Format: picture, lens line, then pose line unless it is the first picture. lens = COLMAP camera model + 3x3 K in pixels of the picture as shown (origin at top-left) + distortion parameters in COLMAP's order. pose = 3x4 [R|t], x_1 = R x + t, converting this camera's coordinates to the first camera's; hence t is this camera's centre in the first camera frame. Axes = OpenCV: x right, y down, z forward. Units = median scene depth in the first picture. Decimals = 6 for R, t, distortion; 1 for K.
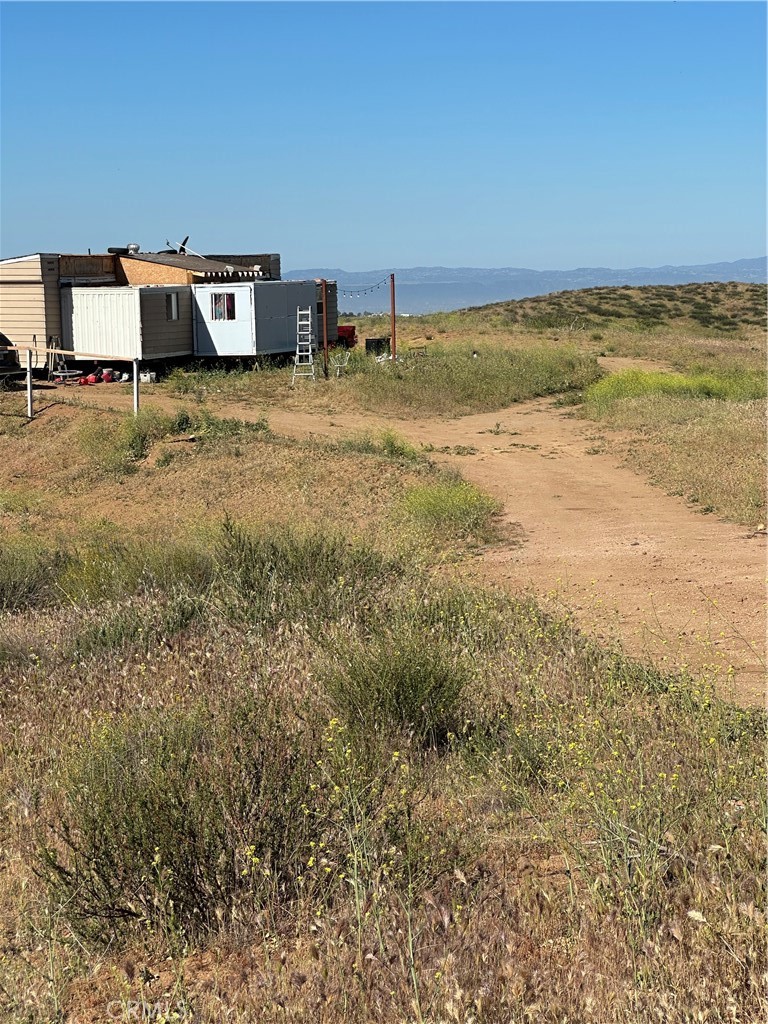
lens RADIAL K [[2305.7, 0, 388.3], [0, 2305.7, 512.1], [0, 0, 1]] dist [0.234416, 0.000000]
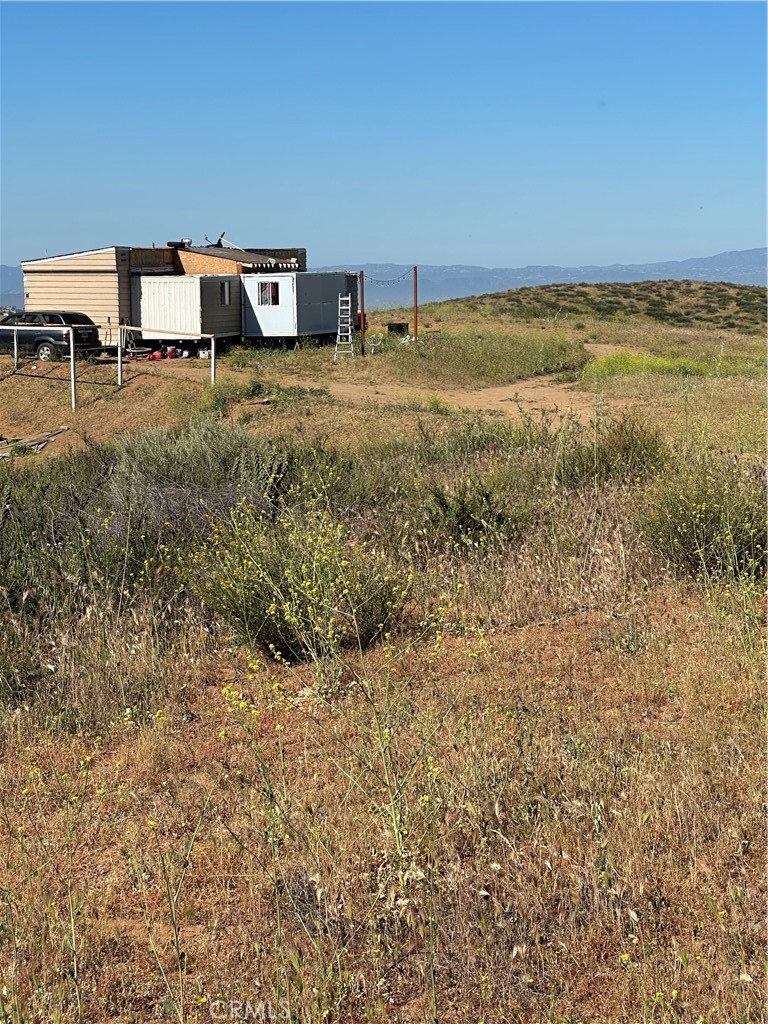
lens RADIAL K [[2305.7, 0, 379.6], [0, 2305.7, 510.9], [0, 0, 1]] dist [0.234416, 0.000000]
pose [[0.999813, 0.005884, 0.018409, -0.036630], [-0.005903, 0.999982, 0.000997, 0.017660], [-0.018403, -0.001105, 0.999830, -0.150312]]
